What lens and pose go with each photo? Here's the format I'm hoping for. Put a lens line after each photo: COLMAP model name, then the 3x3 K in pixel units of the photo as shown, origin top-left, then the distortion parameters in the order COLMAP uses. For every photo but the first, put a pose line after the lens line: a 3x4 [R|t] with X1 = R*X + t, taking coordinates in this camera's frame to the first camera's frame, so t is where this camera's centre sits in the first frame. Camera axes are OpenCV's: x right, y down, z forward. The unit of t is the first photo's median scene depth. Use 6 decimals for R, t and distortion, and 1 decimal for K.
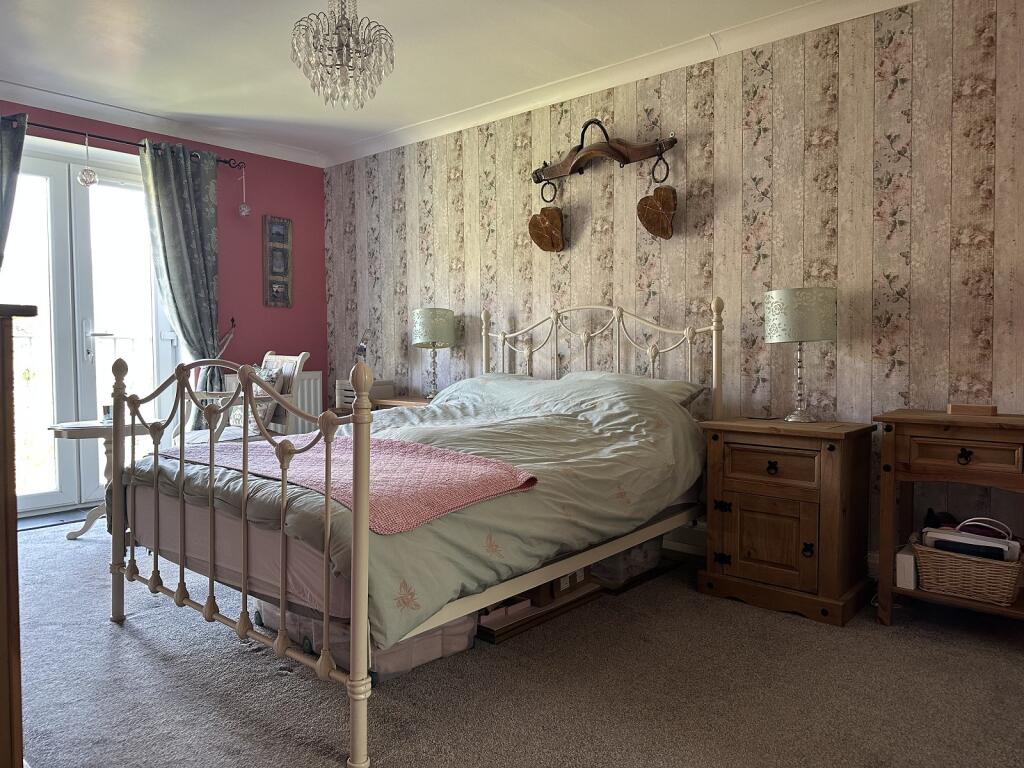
lens RADIAL K [[729.5, 0, 511.2], [0, 729.5, 382.9], [0, 0, 1]] dist [0.023192, -0.031781]
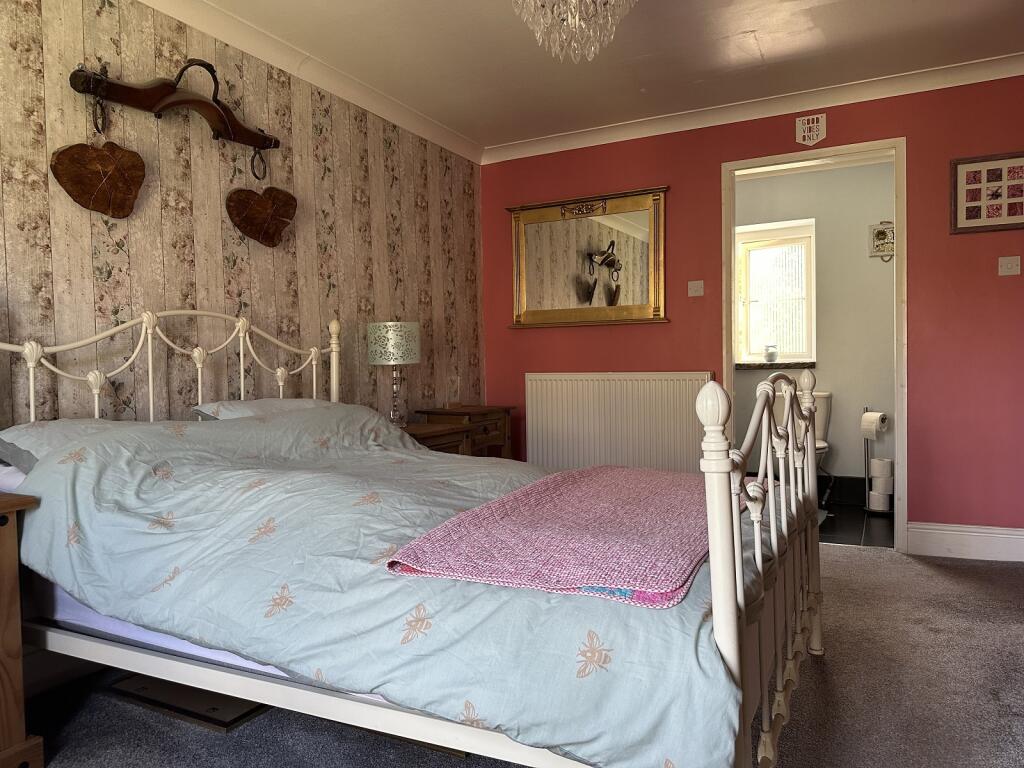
lens RADIAL K [[729.5, 0, 511.6], [0, 729.5, 381.1], [0, 0, 1]] dist [0.023192, -0.031781]
pose [[-0.228297, -0.005132, 0.973578, -0.687362], [0.057947, 0.998142, 0.018850, -0.033058], [-0.971865, 0.060719, -0.227576, 0.890303]]
